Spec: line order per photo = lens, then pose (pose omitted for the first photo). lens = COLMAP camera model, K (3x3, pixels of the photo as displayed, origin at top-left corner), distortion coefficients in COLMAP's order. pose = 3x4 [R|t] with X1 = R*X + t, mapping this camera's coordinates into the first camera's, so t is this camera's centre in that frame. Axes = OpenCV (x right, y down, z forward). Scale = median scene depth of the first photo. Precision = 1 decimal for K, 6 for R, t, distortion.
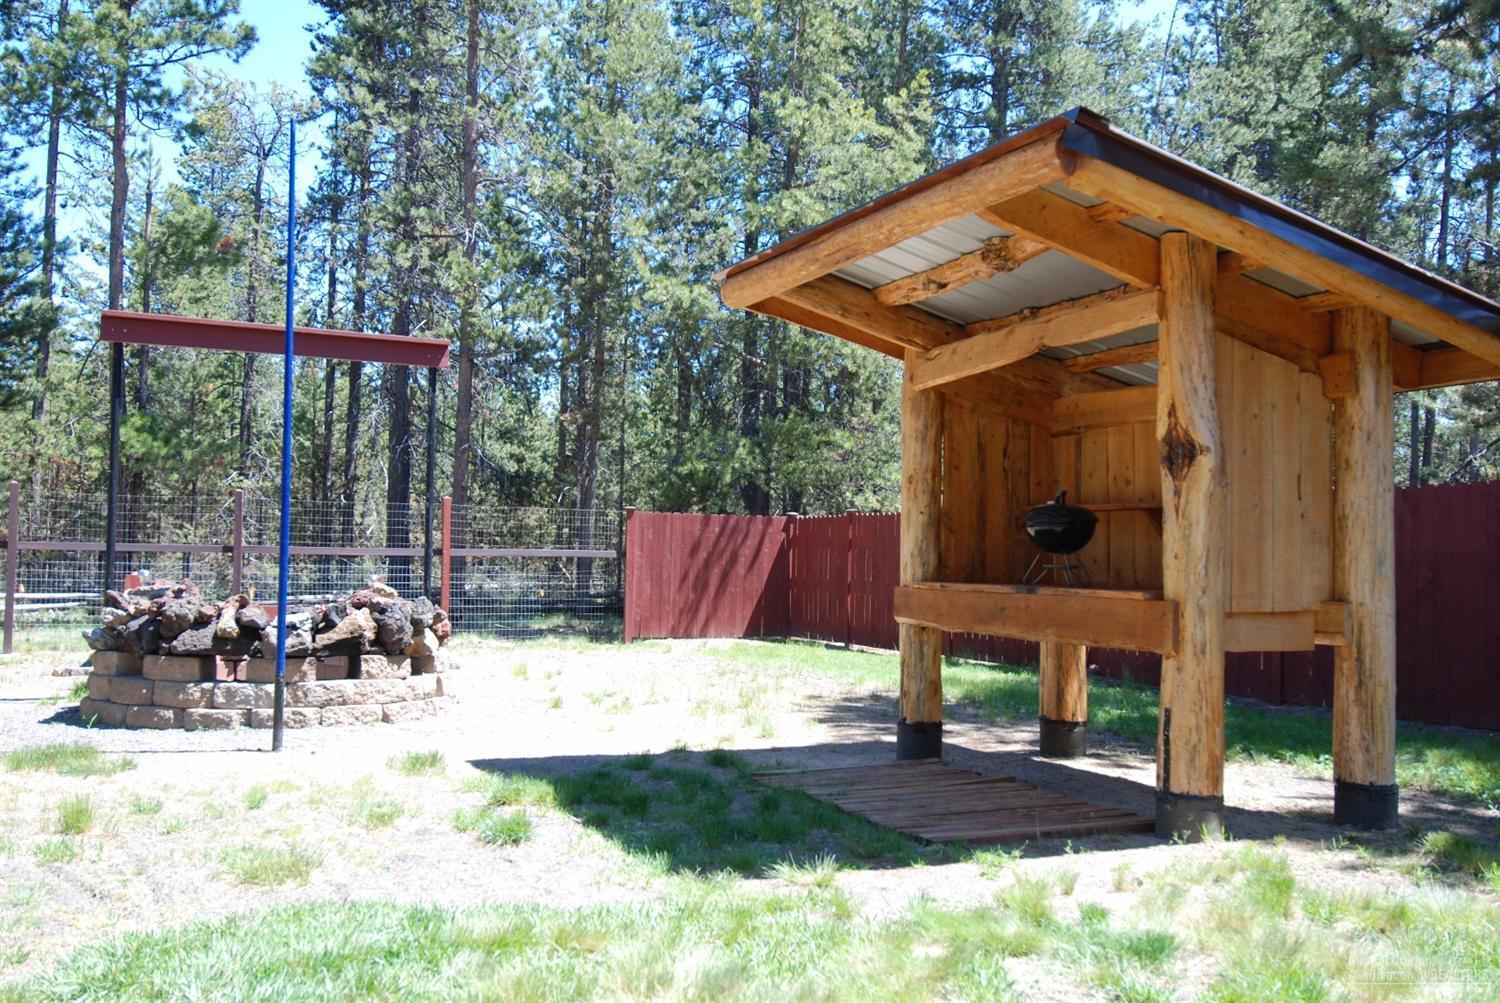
lens RADIAL K [[1399.4, 0, 759.3], [0, 1399.4, 504.8], [0, 0, 1]] dist [0.060040, 0.000000]
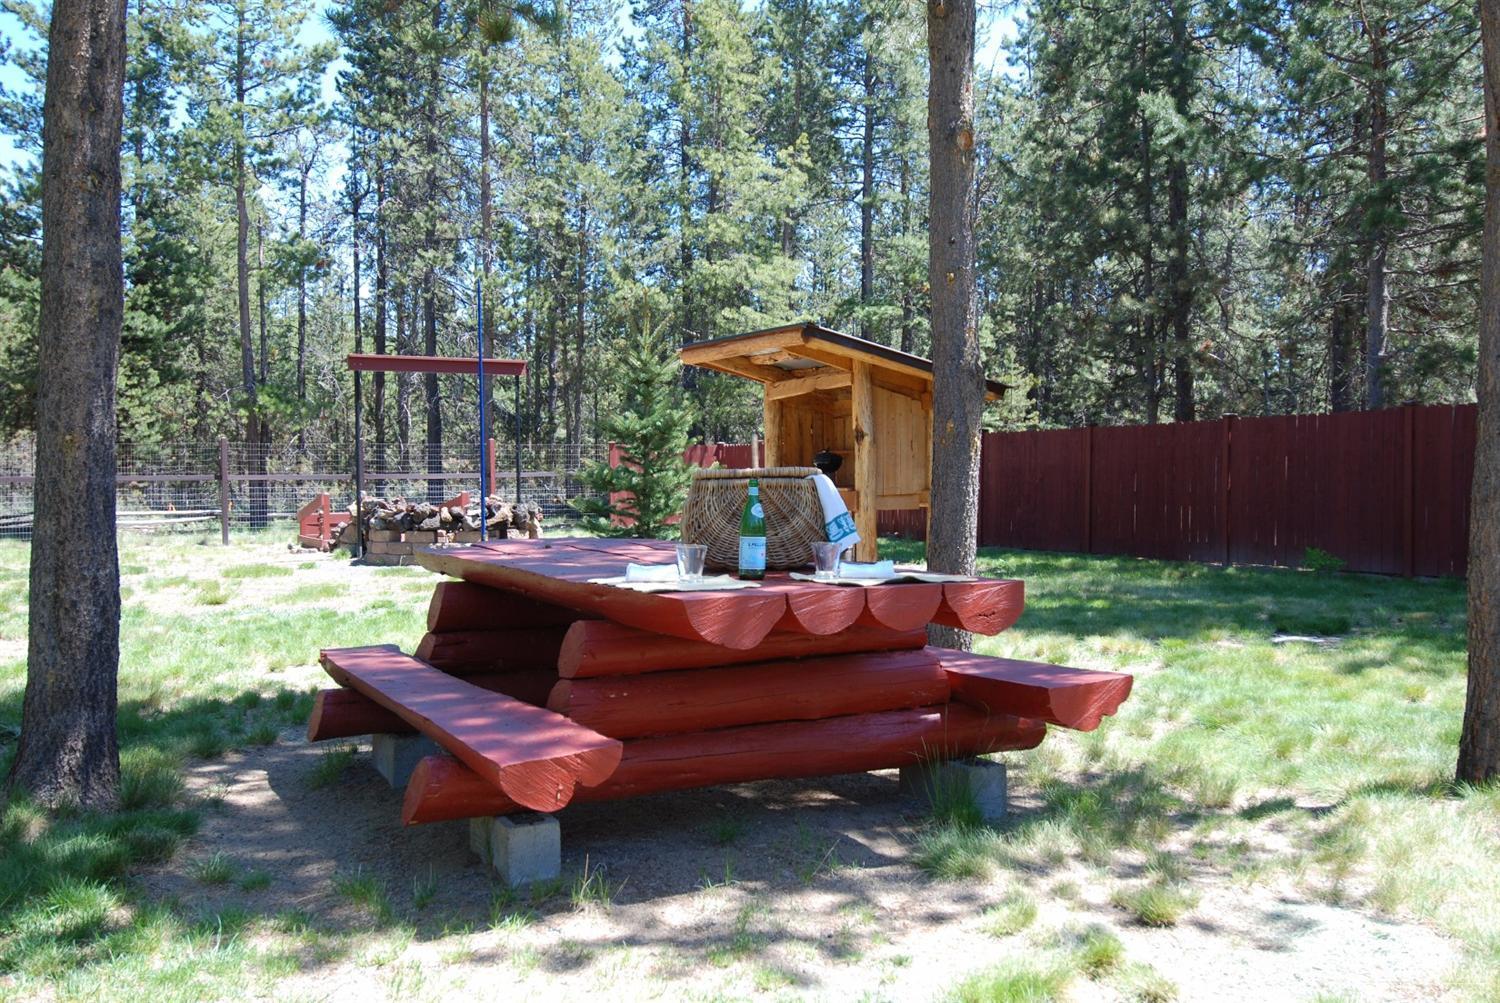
lens RADIAL K [[1399.4, 0, 755.8], [0, 1399.4, 506.9], [0, 0, 1]] dist [0.060040, 0.000000]
pose [[0.998788, -0.025836, 0.041883, -0.002788], [0.023035, 0.997552, 0.066026, -0.022845], [-0.043486, -0.064981, 0.996939, -0.460537]]
